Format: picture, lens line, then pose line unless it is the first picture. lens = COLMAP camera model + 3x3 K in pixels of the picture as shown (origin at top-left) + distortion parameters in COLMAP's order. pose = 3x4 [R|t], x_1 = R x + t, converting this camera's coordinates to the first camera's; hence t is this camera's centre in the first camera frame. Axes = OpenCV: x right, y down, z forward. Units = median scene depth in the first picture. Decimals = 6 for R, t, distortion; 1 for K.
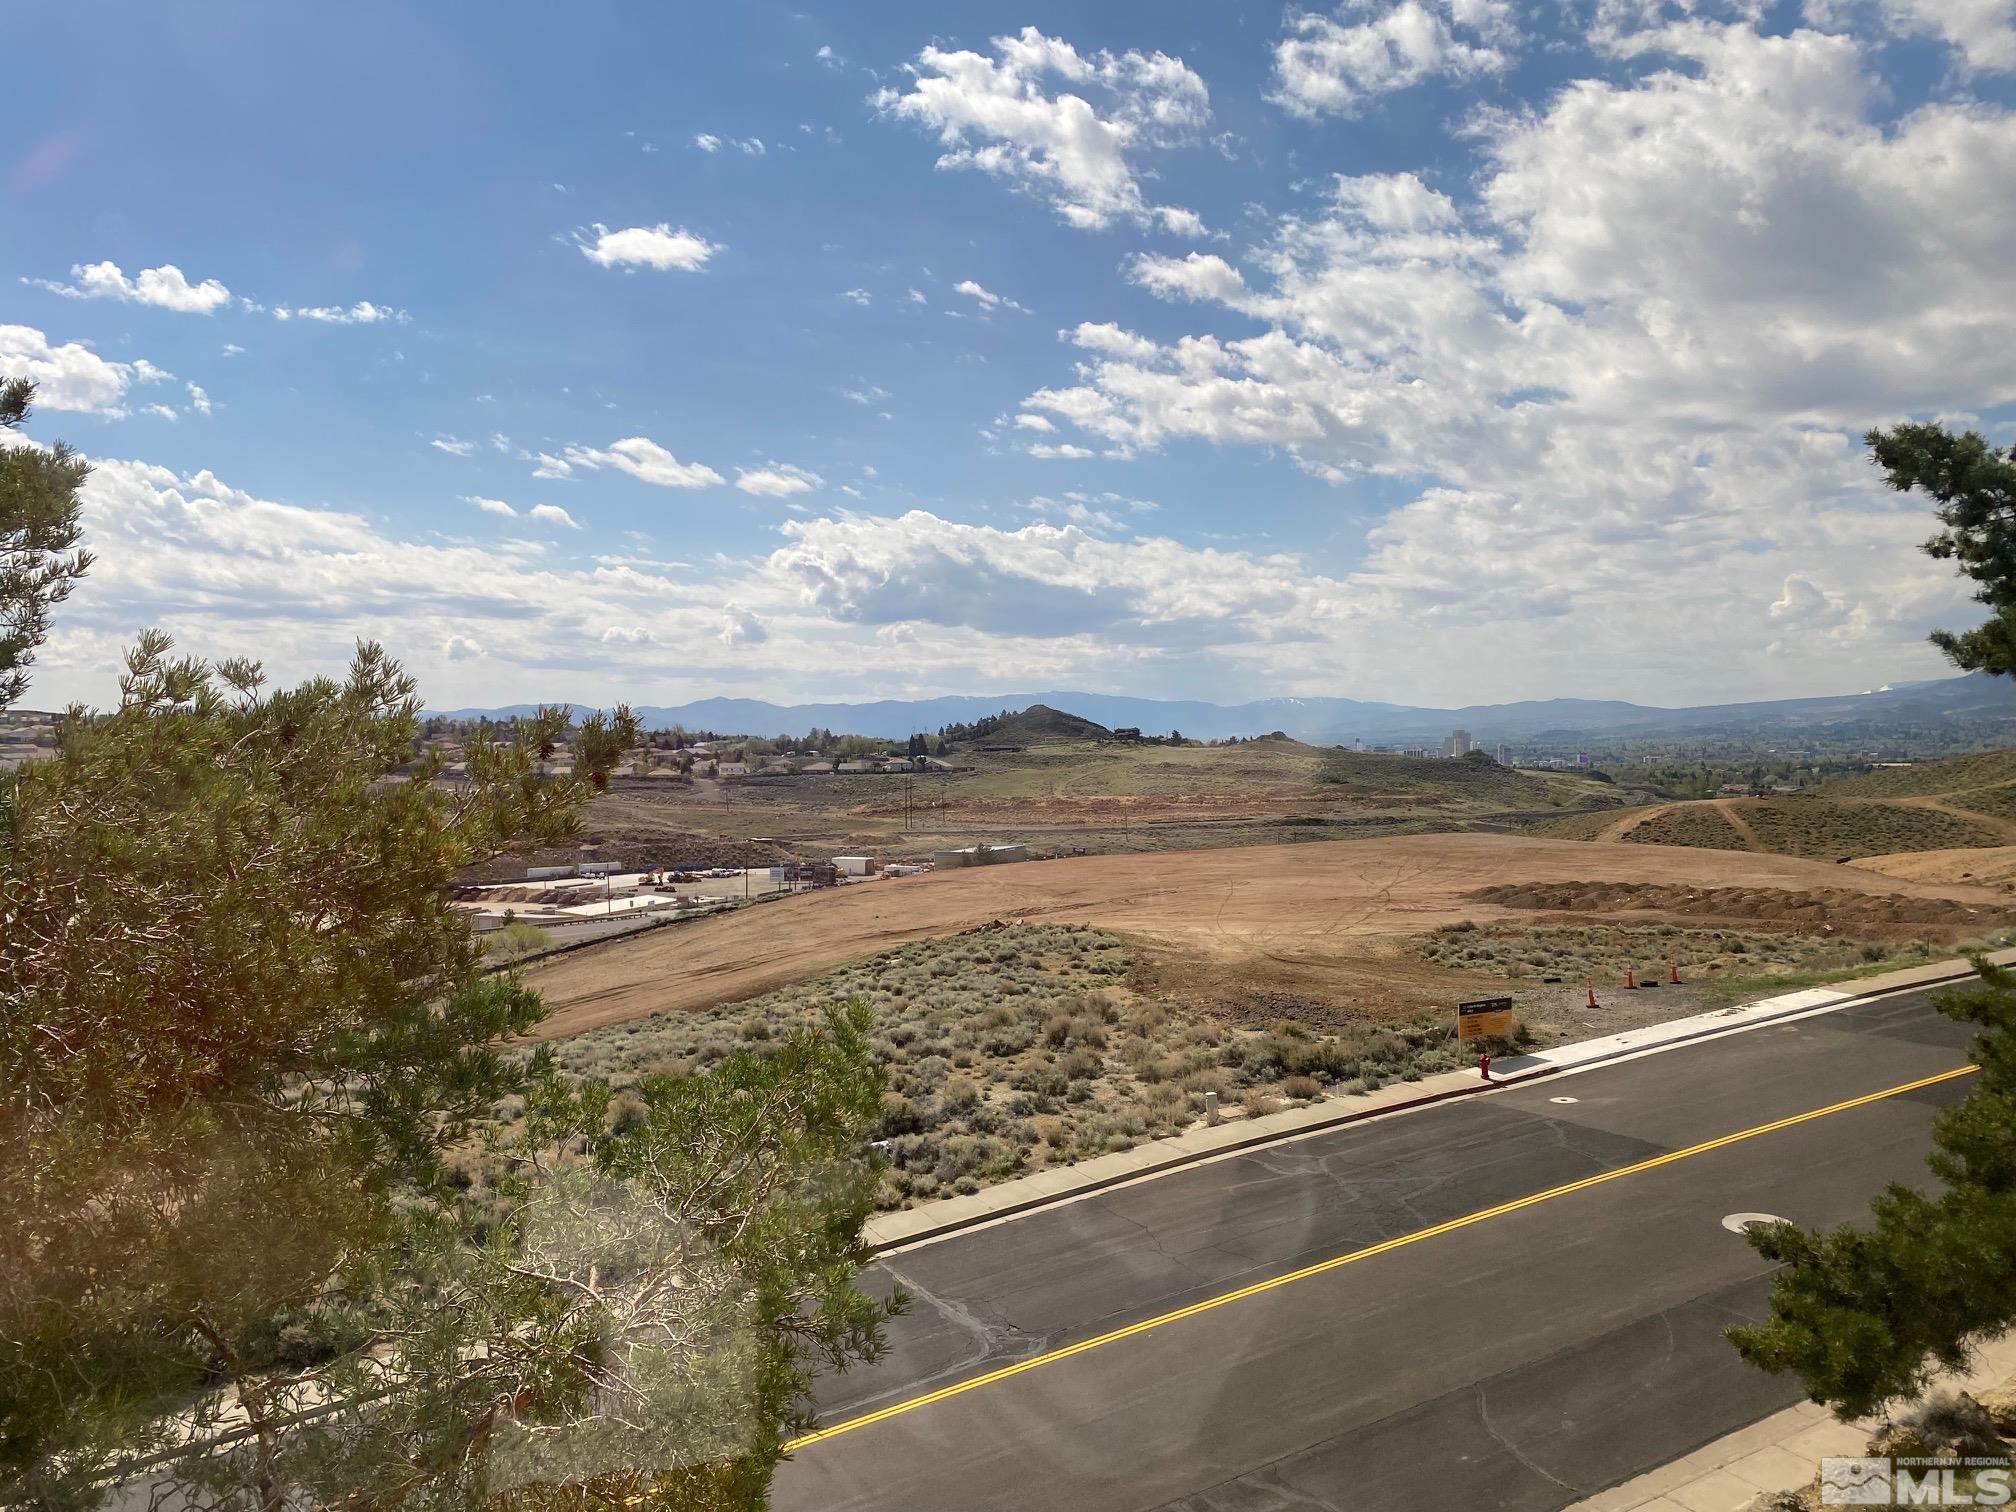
lens RADIAL K [[1538.9, 0, 1008.0], [0, 1538.9, 756.0], [0, 0, 1]] dist [0.026474, -0.036511]
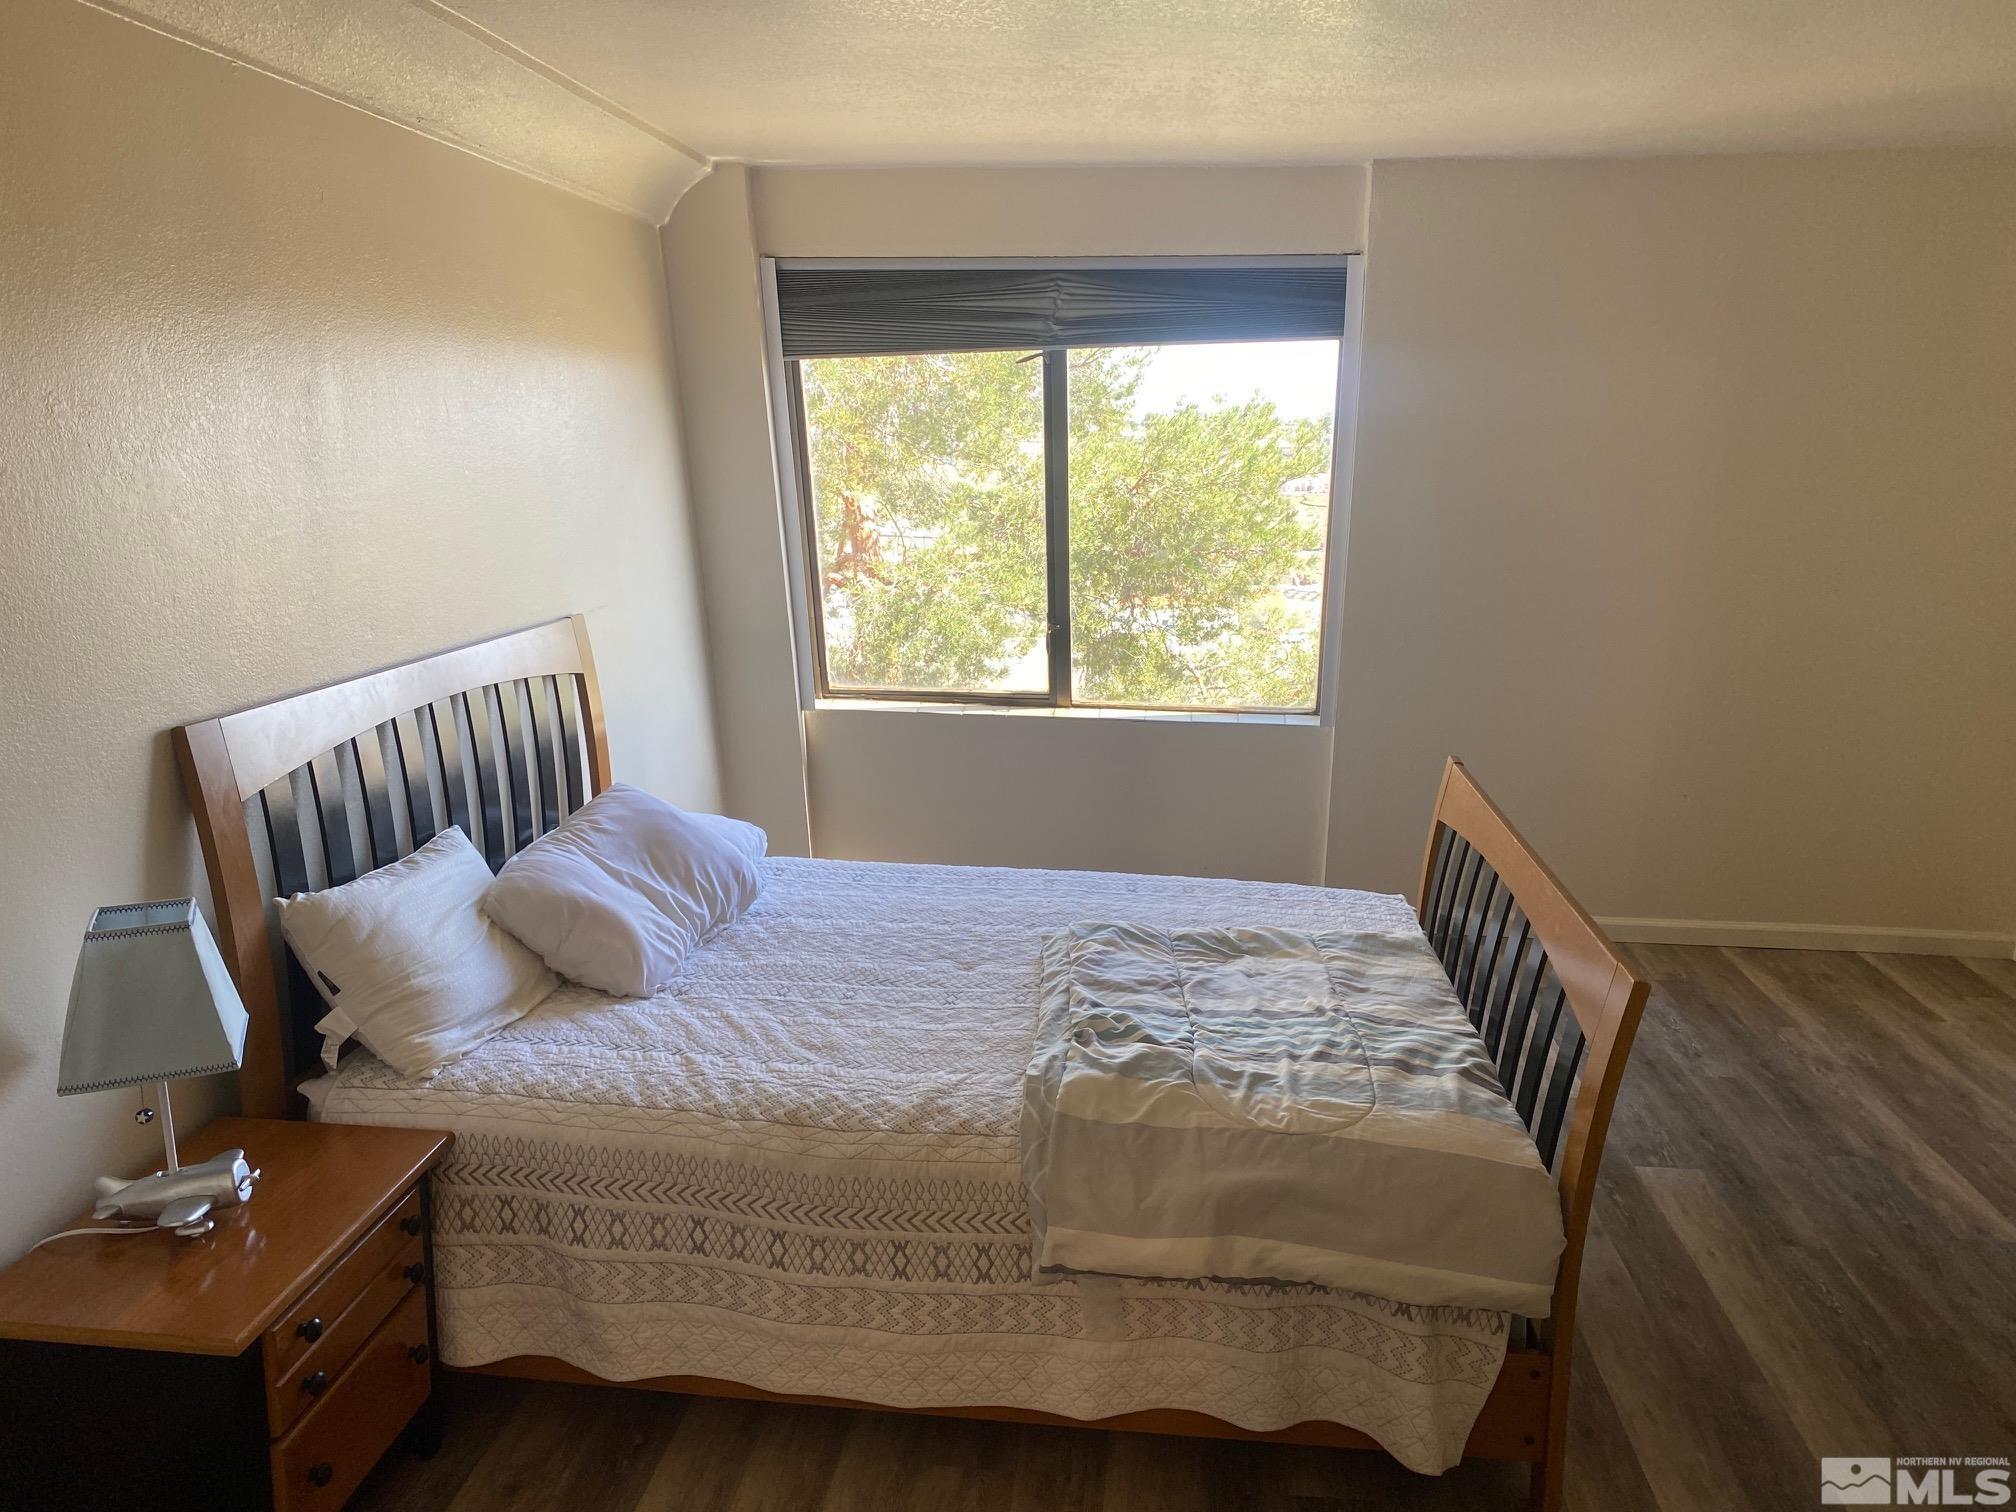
lens RADIAL K [[1538.9, 0, 1008.0], [0, 1538.9, 756.0], [0, 0, 1]] dist [0.026474, -0.036511]
pose [[0.808276, 0.102204, -0.579865, 0.613253], [0.023625, 0.978397, 0.205379, -0.009412], [0.588329, -0.179702, 0.788401, -1.051017]]
